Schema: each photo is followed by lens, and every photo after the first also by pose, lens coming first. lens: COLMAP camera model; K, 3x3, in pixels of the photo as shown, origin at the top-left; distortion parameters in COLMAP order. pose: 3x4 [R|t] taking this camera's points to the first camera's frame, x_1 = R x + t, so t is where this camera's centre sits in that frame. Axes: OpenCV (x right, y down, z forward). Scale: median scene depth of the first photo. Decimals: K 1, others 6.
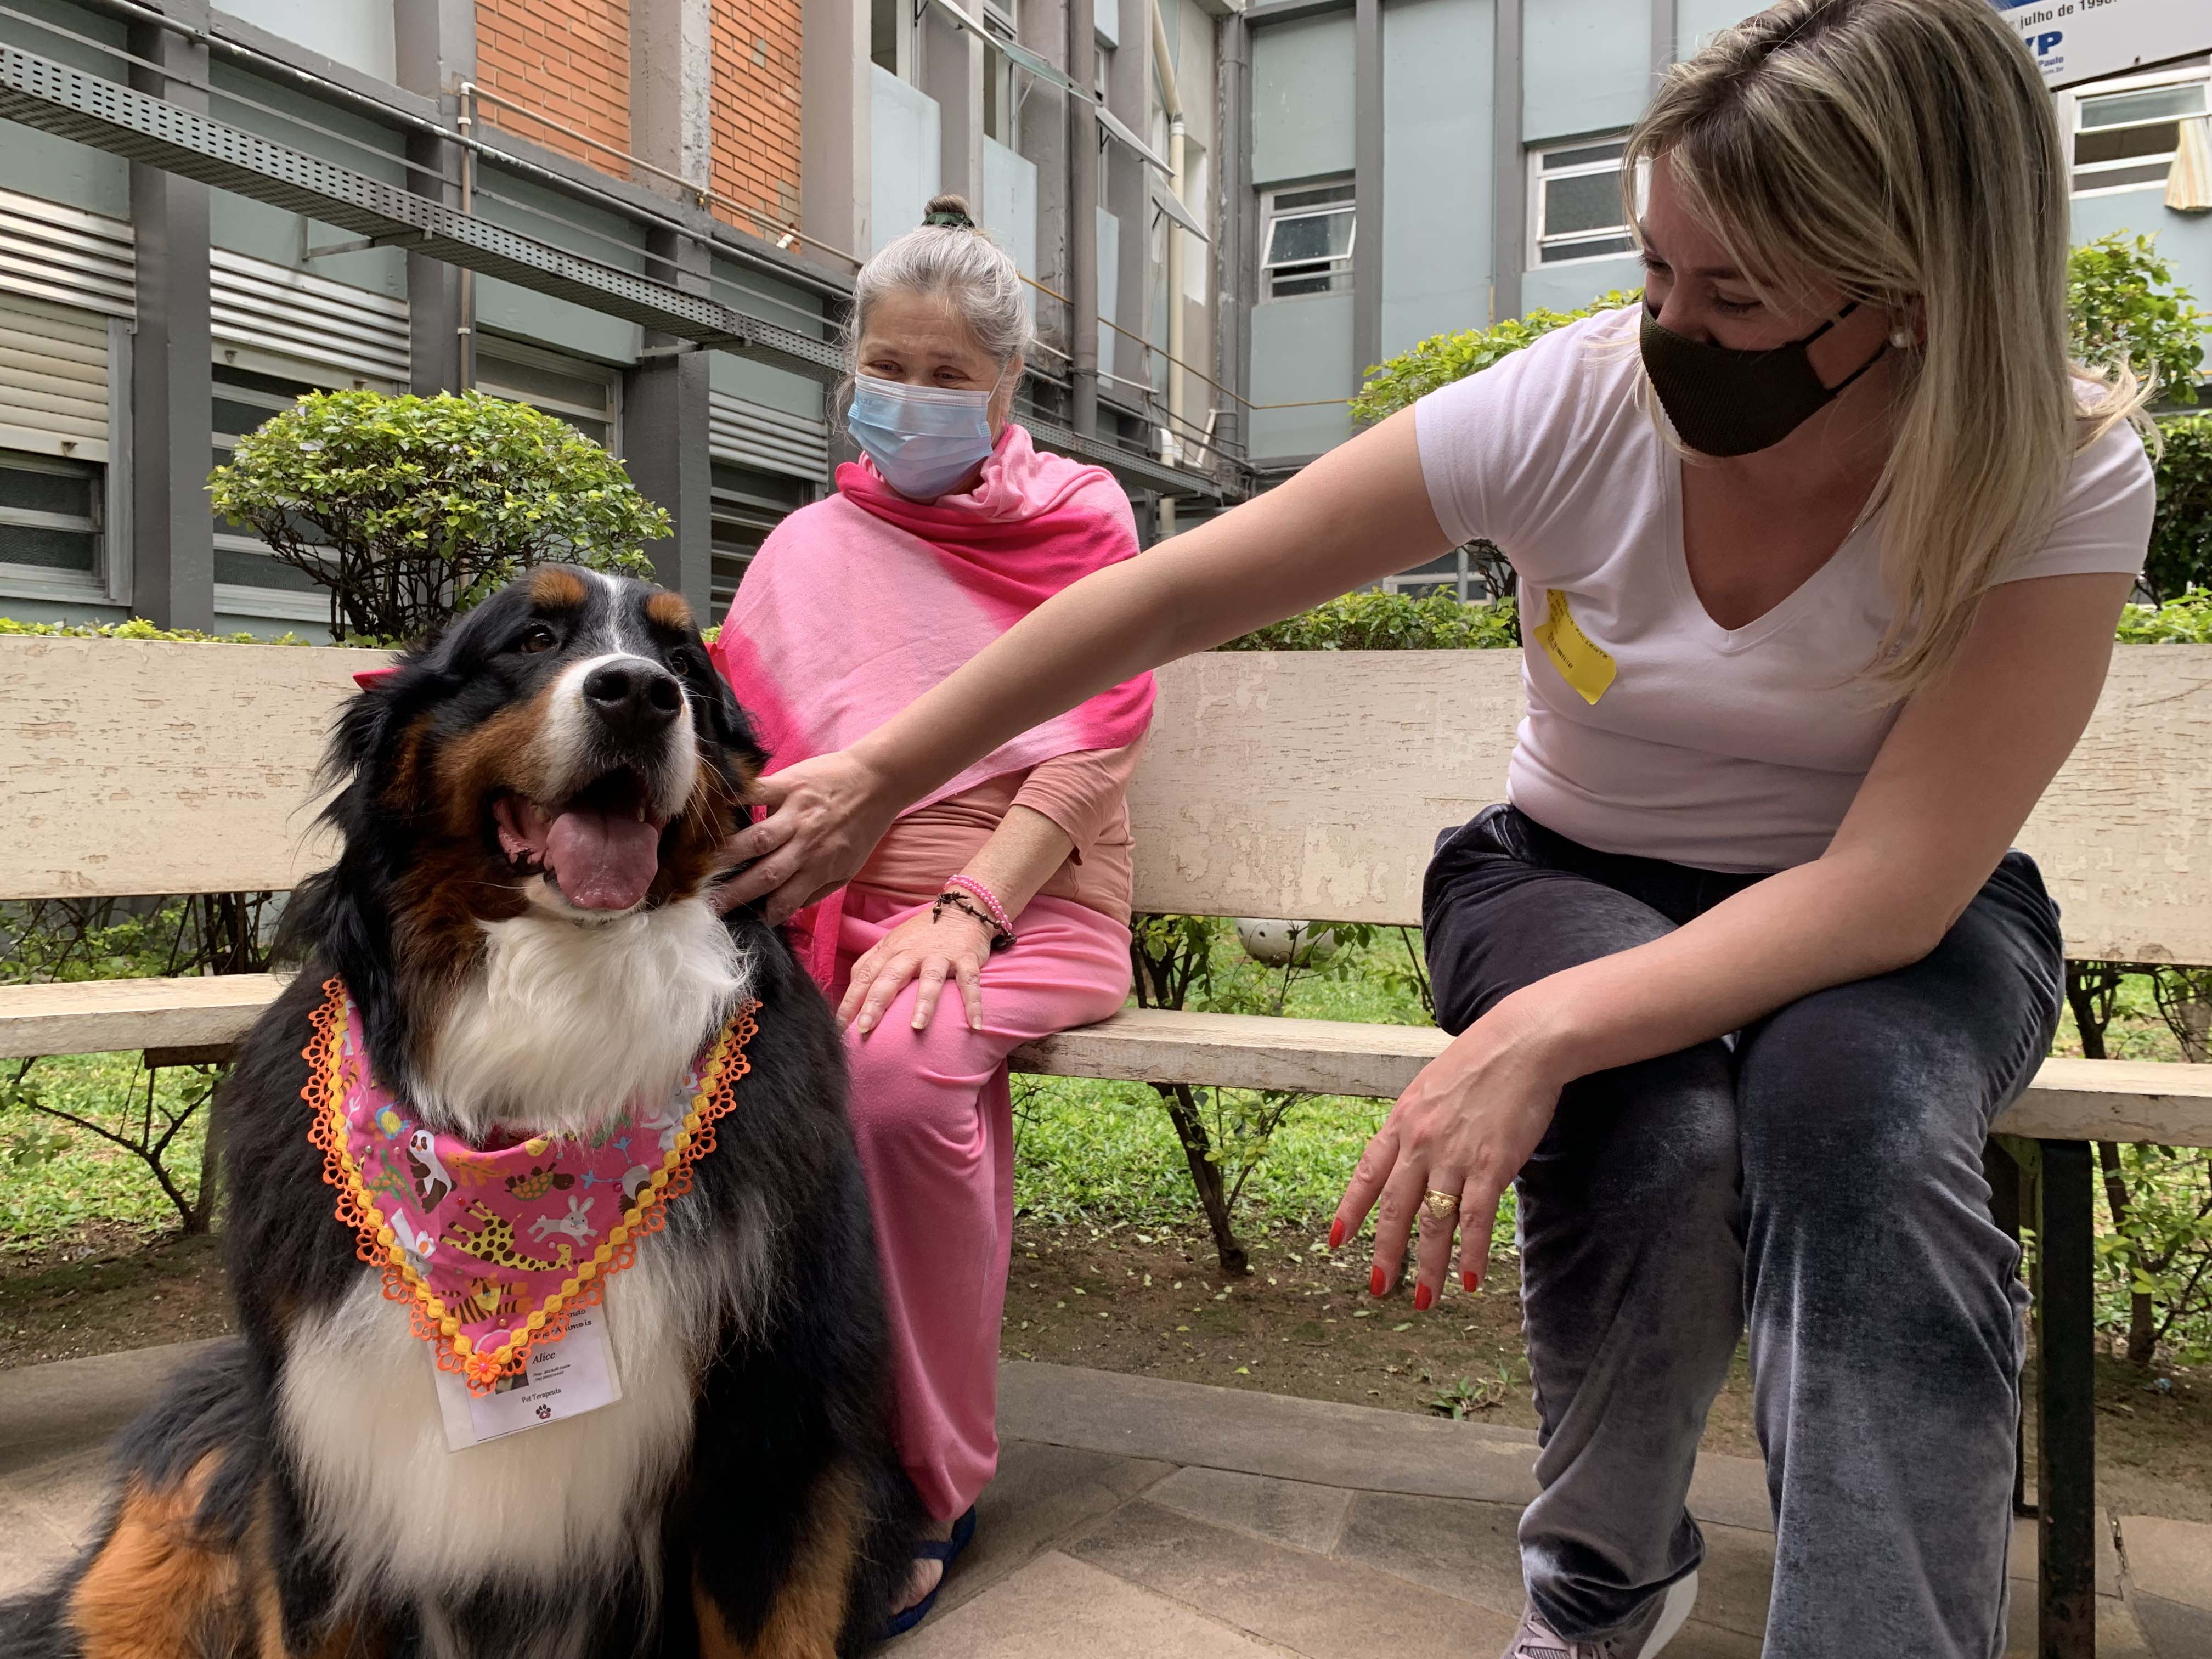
lens RADIAL K [[1702.2, 0, 1096.4], [0, 1702.2, 833.6], [0, 0, 1]] dist [0.005938, -0.000943]
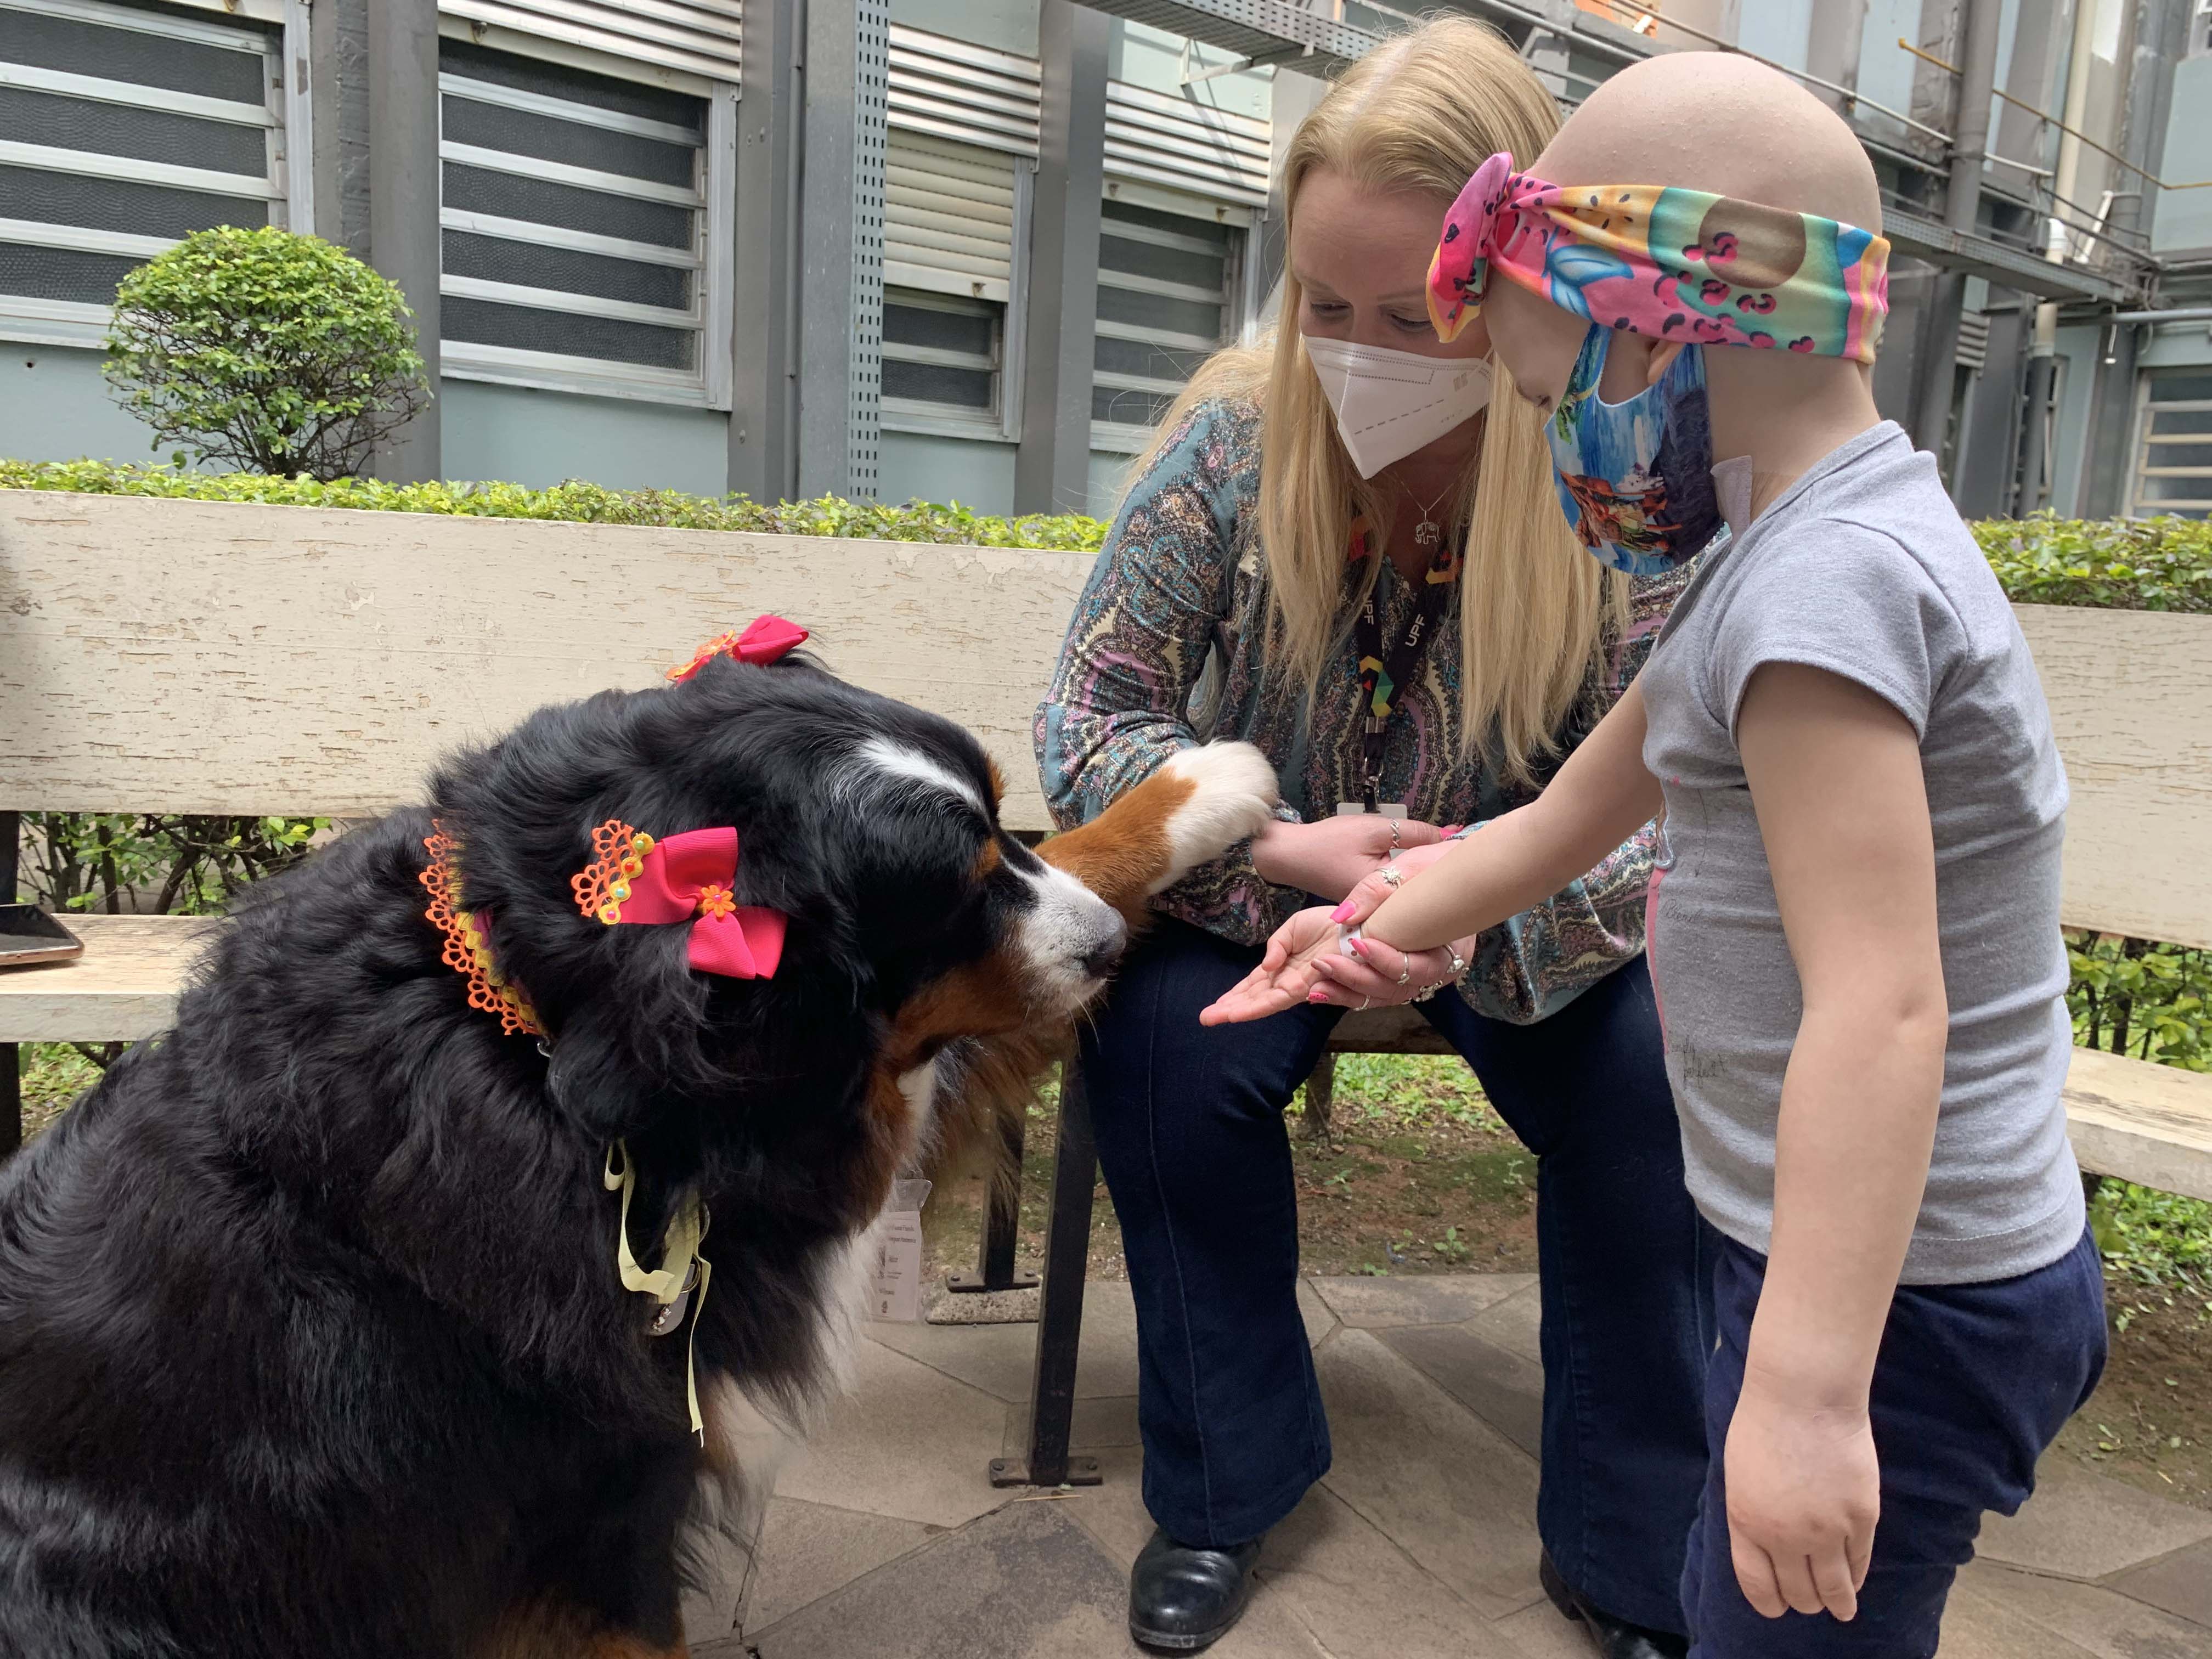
lens RADIAL K [[1702.2, 0, 1117.7], [0, 1702.2, 815.4], [0, 0, 1]] dist [0.005938, -0.000943]
pose [[0.923973, 0.095704, -0.370290, -0.223005], [-0.057711, 0.991988, 0.112382, -0.058962], [0.378078, -0.082468, 0.922093, 0.086041]]
